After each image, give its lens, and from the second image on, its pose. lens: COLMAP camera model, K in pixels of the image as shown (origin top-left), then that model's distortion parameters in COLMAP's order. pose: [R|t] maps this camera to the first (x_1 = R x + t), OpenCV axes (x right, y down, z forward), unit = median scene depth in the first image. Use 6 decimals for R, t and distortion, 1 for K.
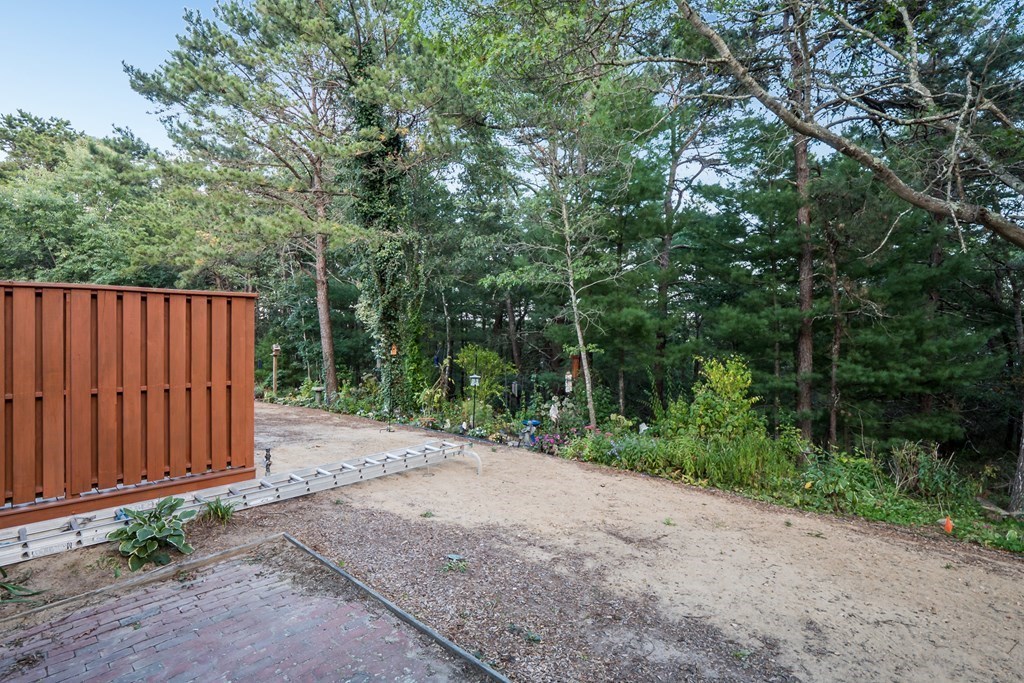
lens RADIAL K [[499.9, 0, 504.9], [0, 499.9, 331.3], [0, 0, 1]] dist [-0.002510, -0.010041]
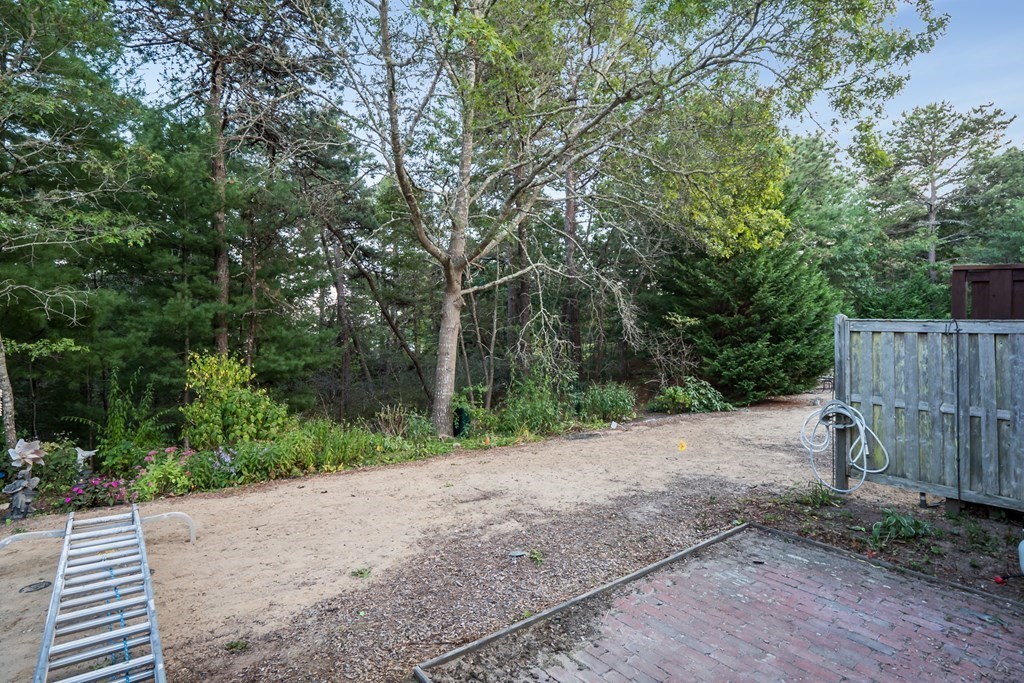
lens RADIAL K [[499.9, 0, 504.9], [0, 499.9, 331.3], [0, 0, 1]] dist [-0.002510, -0.010041]
pose [[0.148237, 0.012291, 0.988876, -0.972906], [-0.016412, 0.999816, -0.009967, 0.034129], [-0.988816, -0.014752, 0.148411, 0.820438]]
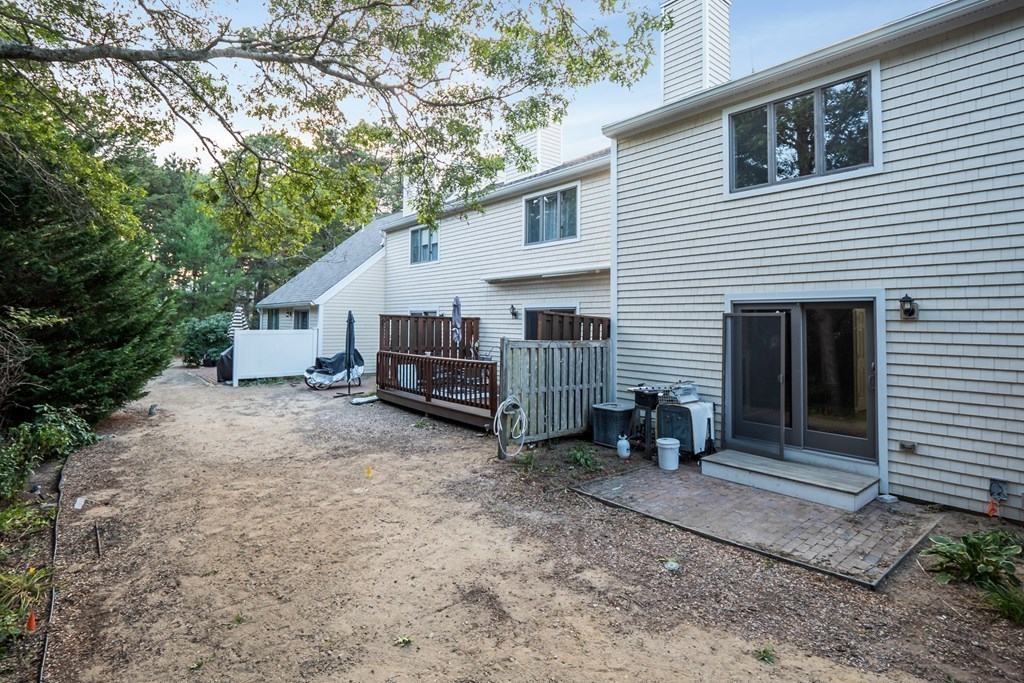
lens RADIAL K [[499.9, 0, 504.9], [0, 499.9, 331.3], [0, 0, 1]] dist [-0.002510, -0.010041]
pose [[-0.992519, -0.009621, 0.121712, 0.127617], [-0.008655, 0.999927, 0.008460, -0.069858], [-0.121785, 0.007344, -0.992529, 1.974774]]
